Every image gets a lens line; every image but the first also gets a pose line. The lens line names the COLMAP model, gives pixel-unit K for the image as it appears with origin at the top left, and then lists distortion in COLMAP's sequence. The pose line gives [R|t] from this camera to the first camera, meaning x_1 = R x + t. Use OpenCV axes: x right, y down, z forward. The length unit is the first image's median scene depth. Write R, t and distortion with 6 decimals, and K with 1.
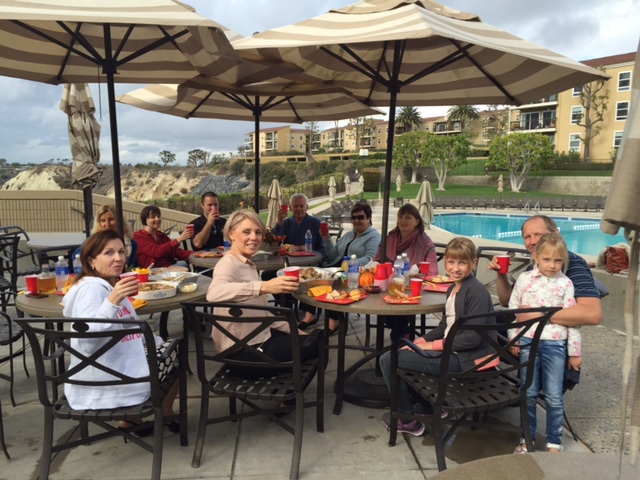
lens RADIAL K [[539.8, 0, 316.6], [0, 539.8, 240.4], [0, 0, 1]] dist [0.079438, -0.110543]
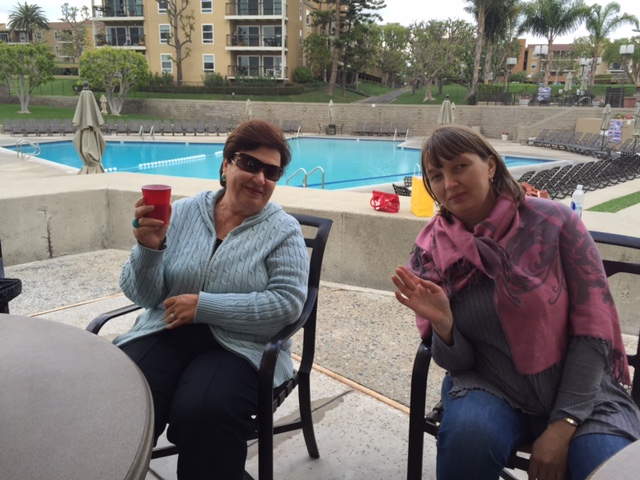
lens RADIAL K [[539.8, 0, 316.6], [0, 539.8, 240.4], [0, 0, 1]] dist [0.079438, -0.110543]
pose [[0.745848, -0.154940, 0.647846, -0.060894], [0.066996, 0.985089, 0.158464, -0.044766], [-0.662739, -0.074787, 0.745107, 0.691542]]
